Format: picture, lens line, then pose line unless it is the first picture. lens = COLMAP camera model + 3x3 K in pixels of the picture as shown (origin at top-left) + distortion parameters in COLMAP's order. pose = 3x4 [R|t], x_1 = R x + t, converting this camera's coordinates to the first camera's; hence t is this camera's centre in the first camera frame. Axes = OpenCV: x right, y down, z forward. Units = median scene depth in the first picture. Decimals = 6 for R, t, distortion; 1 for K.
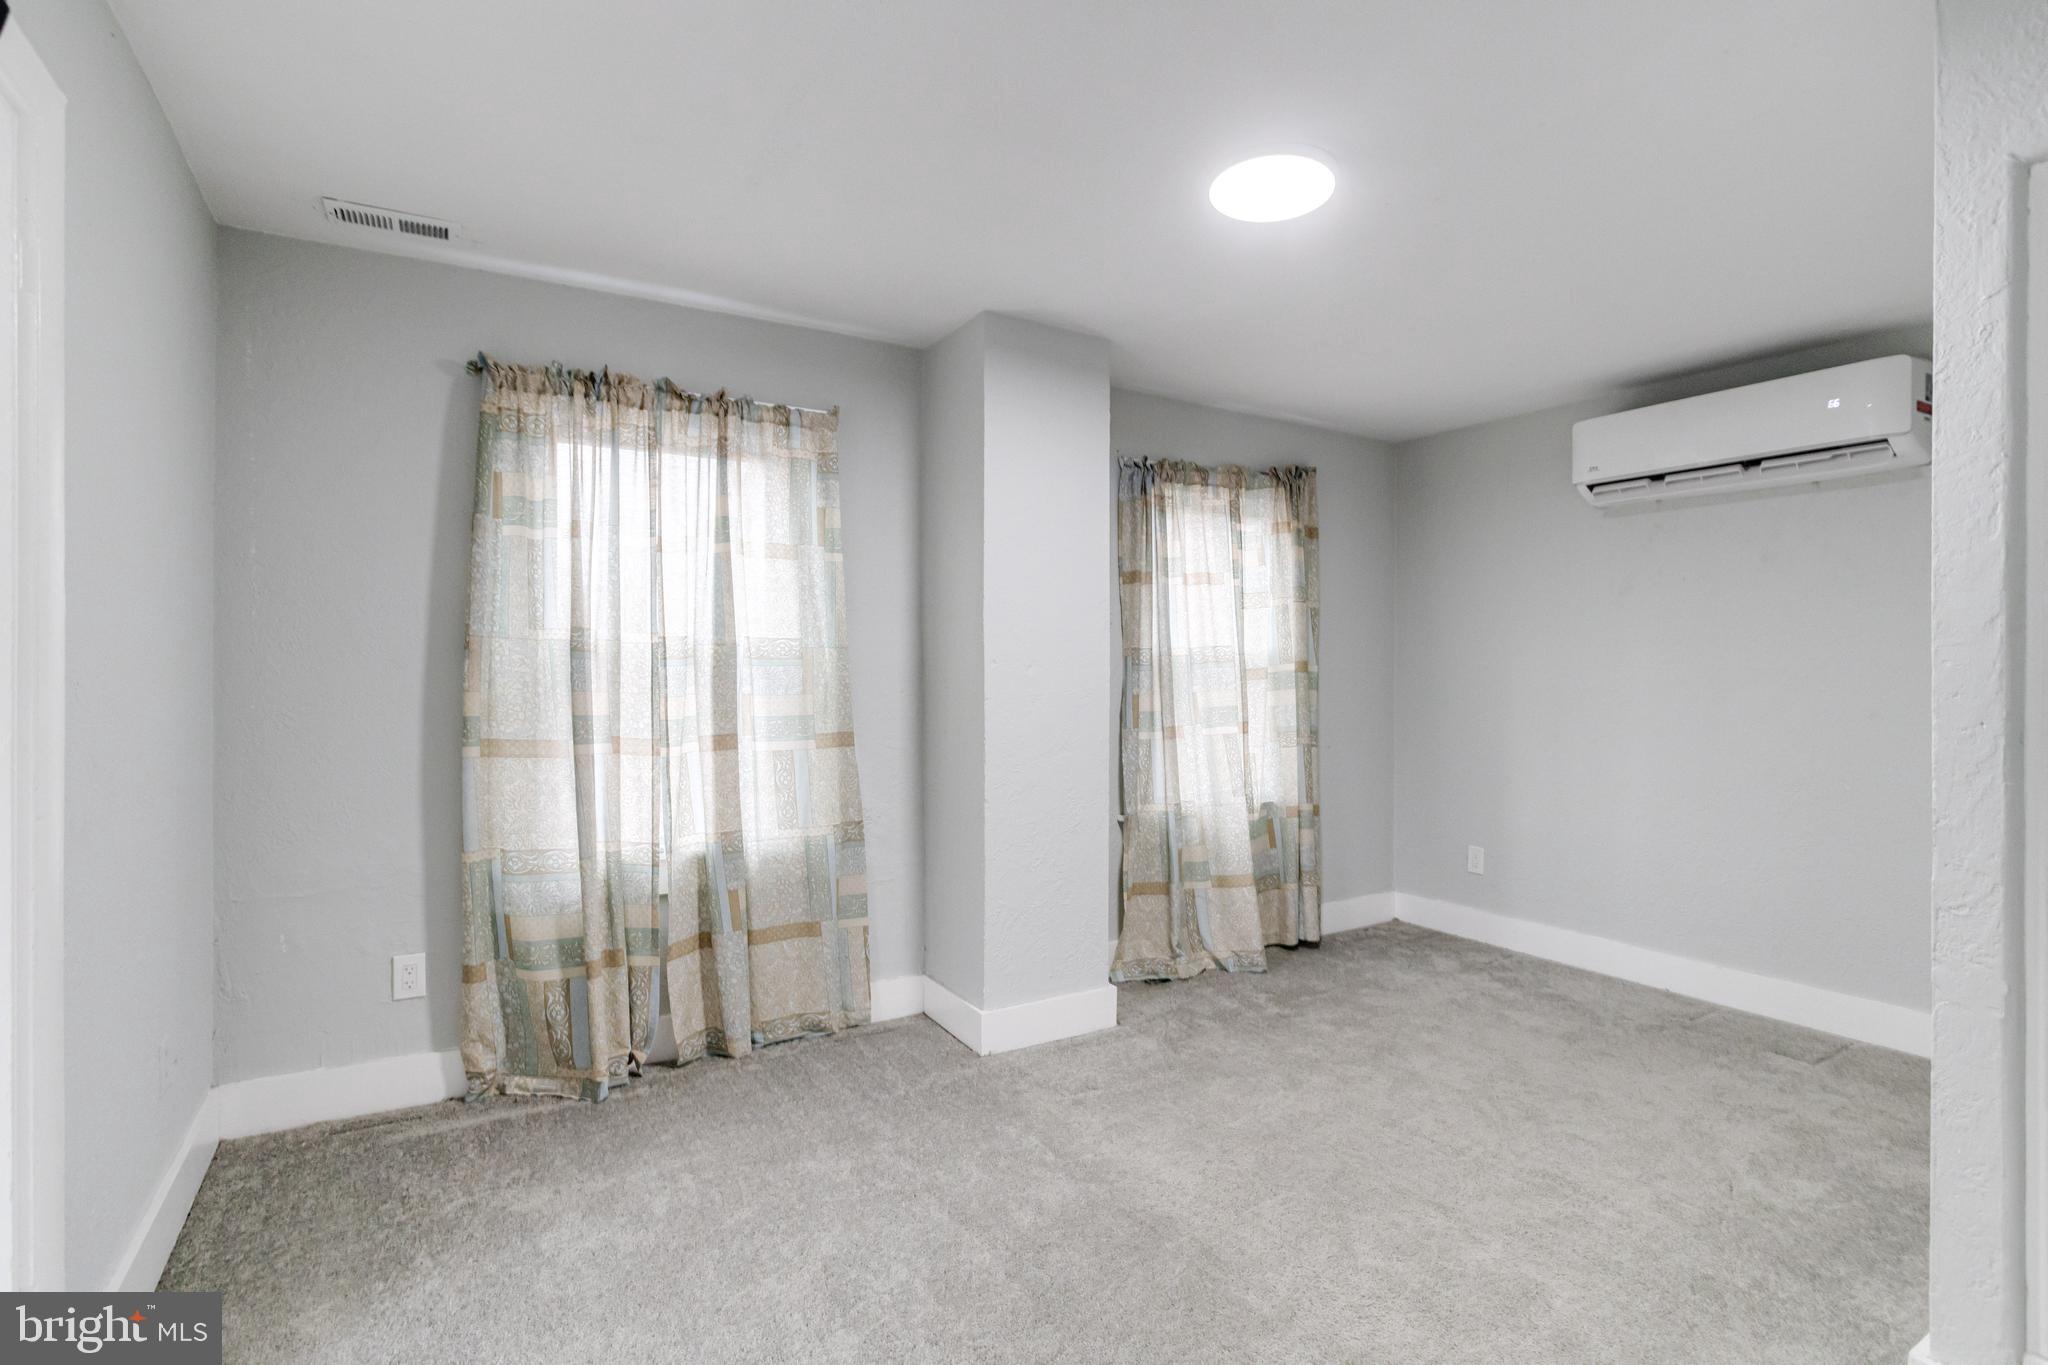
lens RADIAL K [[1024.6, 0, 1028.3], [0, 1024.6, 669.6], [0, 0, 1]] dist [-0.036712, 0.020373]
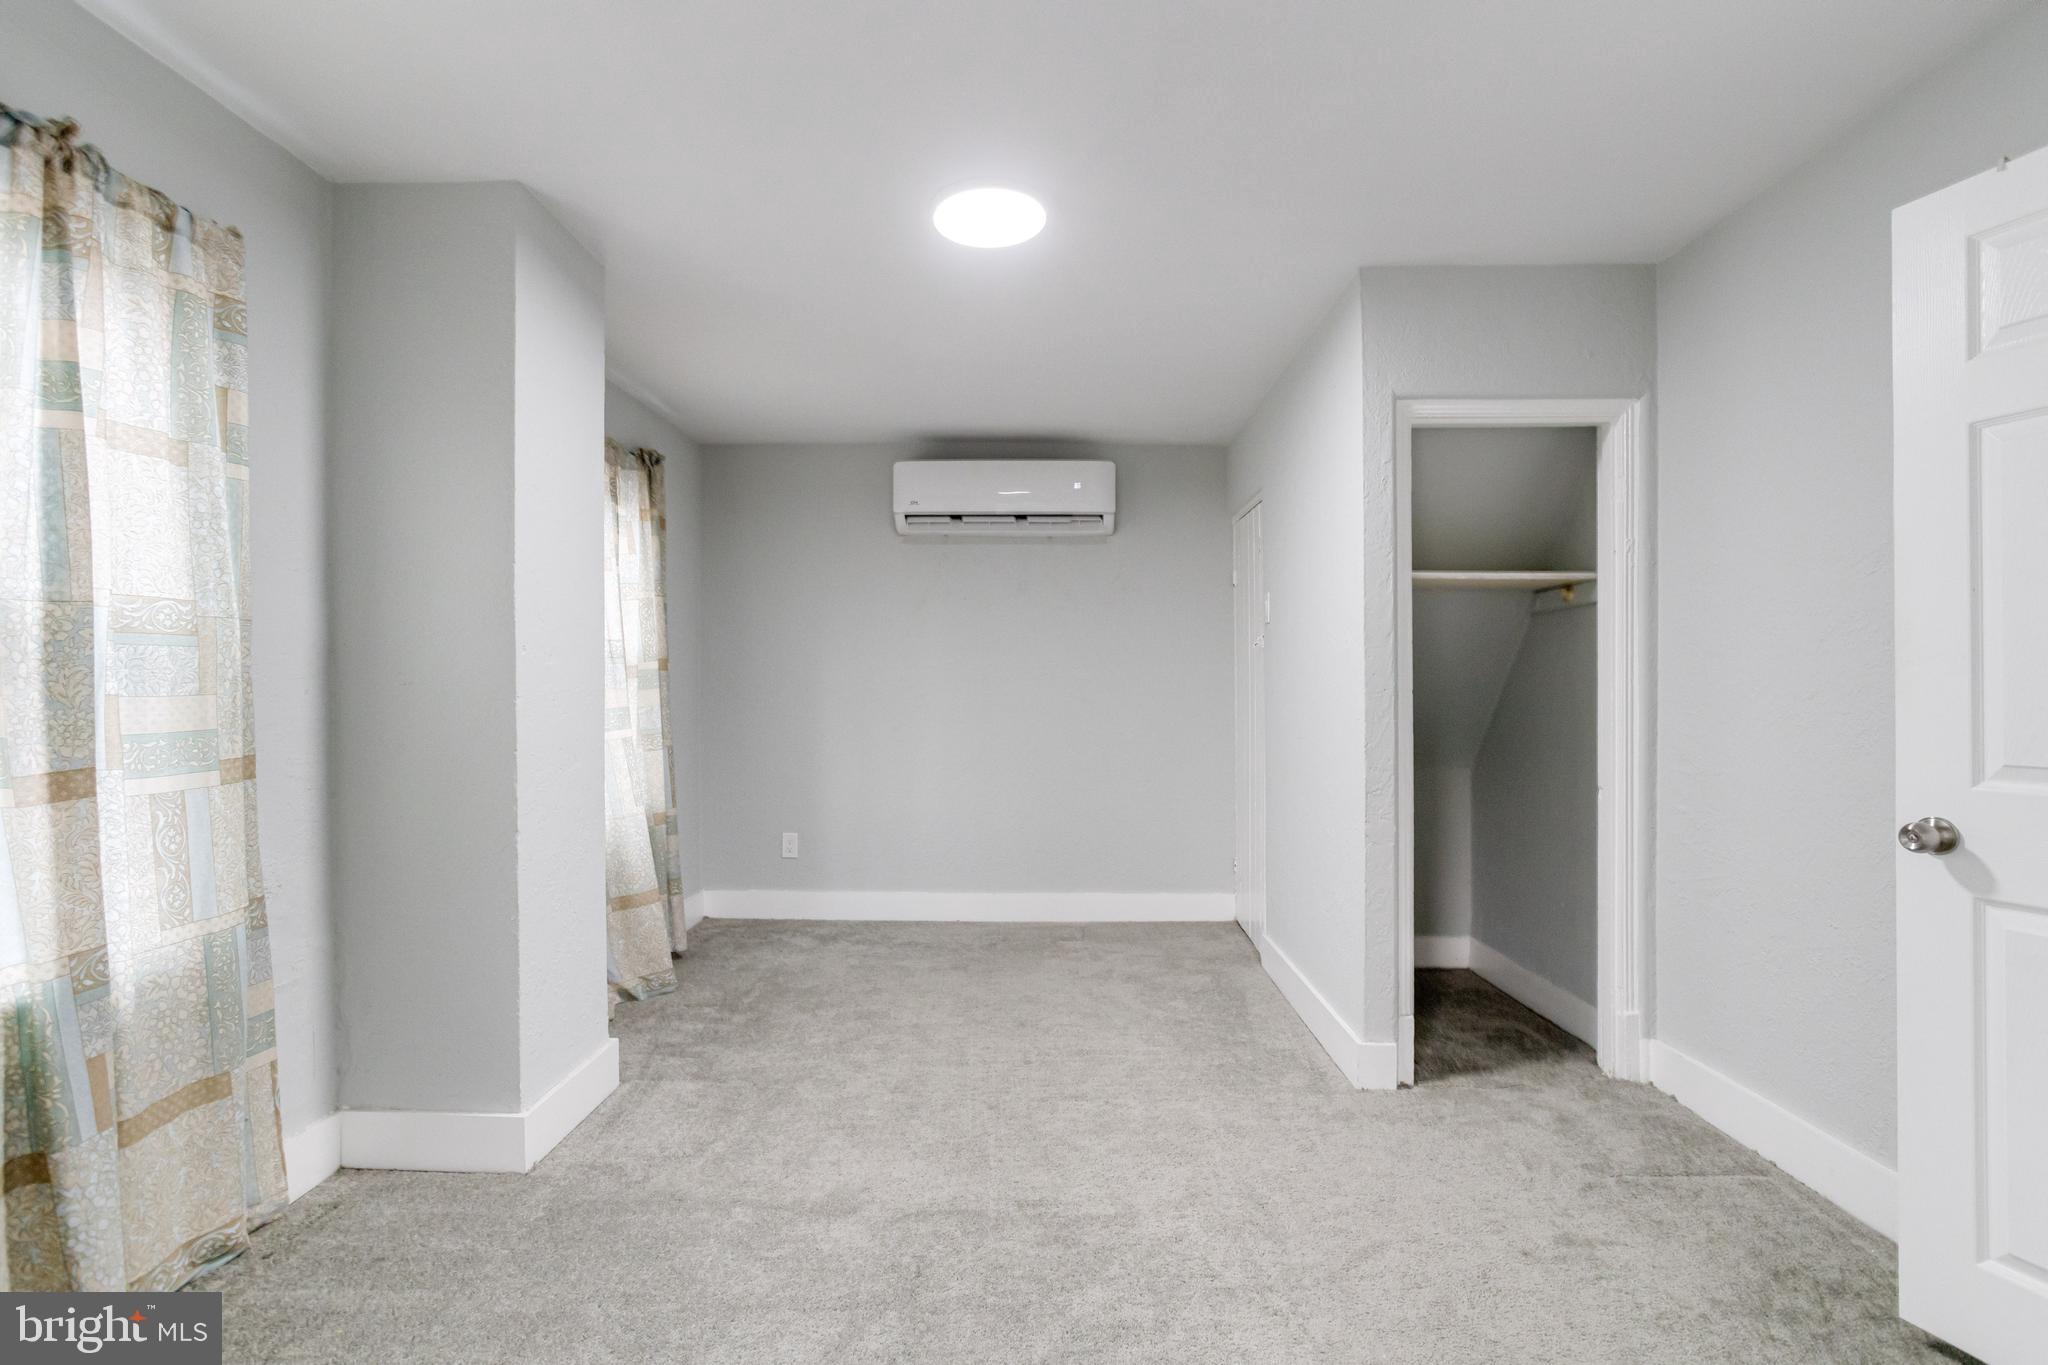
lens RADIAL K [[1024.6, 0, 1028.9], [0, 1024.6, 683.7], [0, 0, 1]] dist [-0.036712, 0.020373]
pose [[0.512598, -0.003460, 0.858622, -0.486934], [0.003433, 0.999992, 0.001980, 0.018597], [-0.858622, 0.001932, 0.512606, 0.295447]]
